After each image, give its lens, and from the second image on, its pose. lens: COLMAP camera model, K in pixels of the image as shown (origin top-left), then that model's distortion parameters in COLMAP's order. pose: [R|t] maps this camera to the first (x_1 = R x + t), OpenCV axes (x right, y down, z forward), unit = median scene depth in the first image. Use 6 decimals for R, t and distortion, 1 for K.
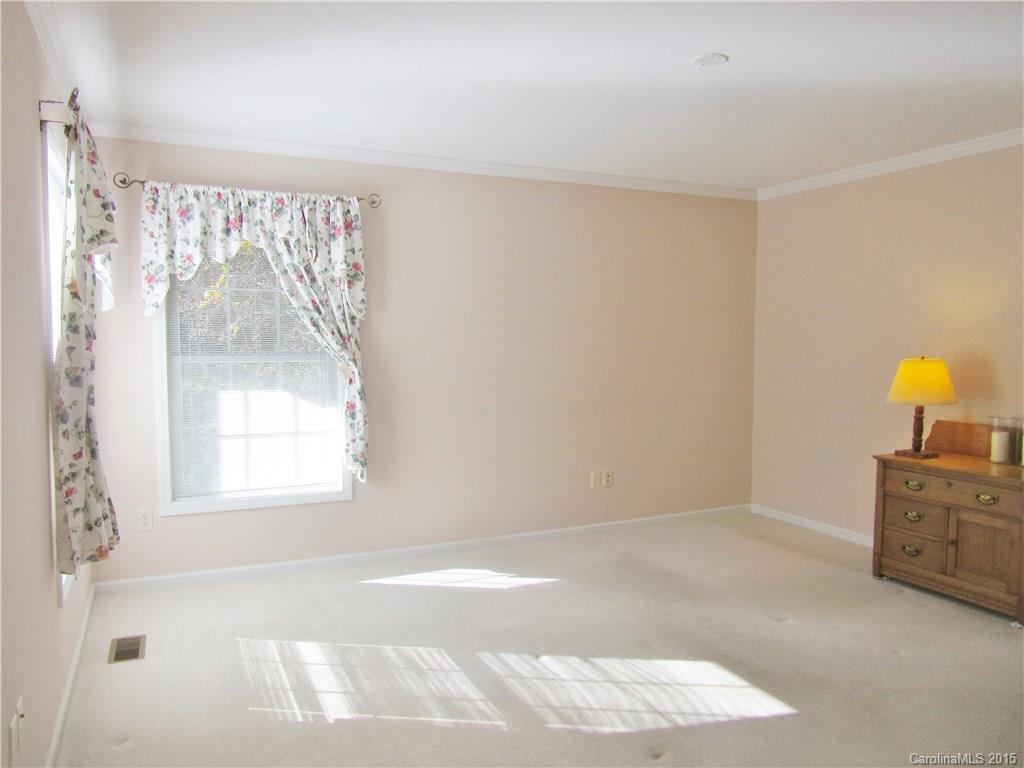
lens RADIAL K [[762.7, 0, 513.9], [0, 762.7, 381.7], [0, 0, 1]] dist [-0.016386, 0.005411]
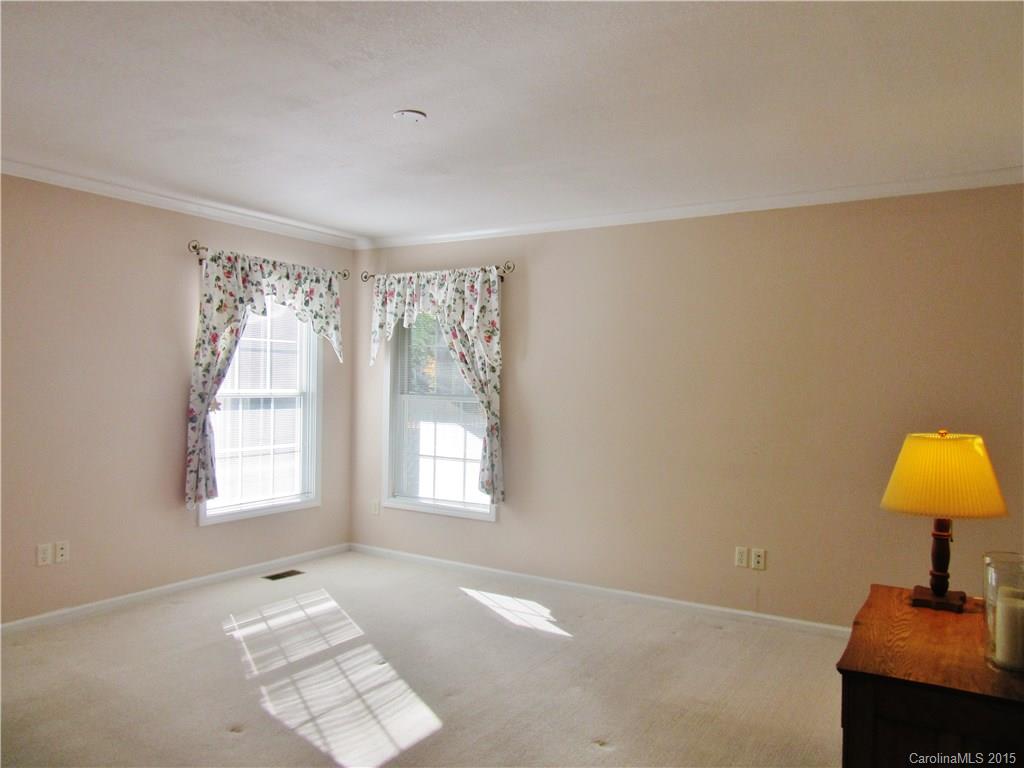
lens RADIAL K [[762.7, 0, 513.9], [0, 762.7, 381.7], [0, 0, 1]] dist [-0.016386, 0.005411]
pose [[0.538298, 0.016690, -0.842589, 0.850725], [-0.074173, 0.996862, -0.027641, -0.031490], [0.839484, 0.077377, 0.537847, 0.406891]]
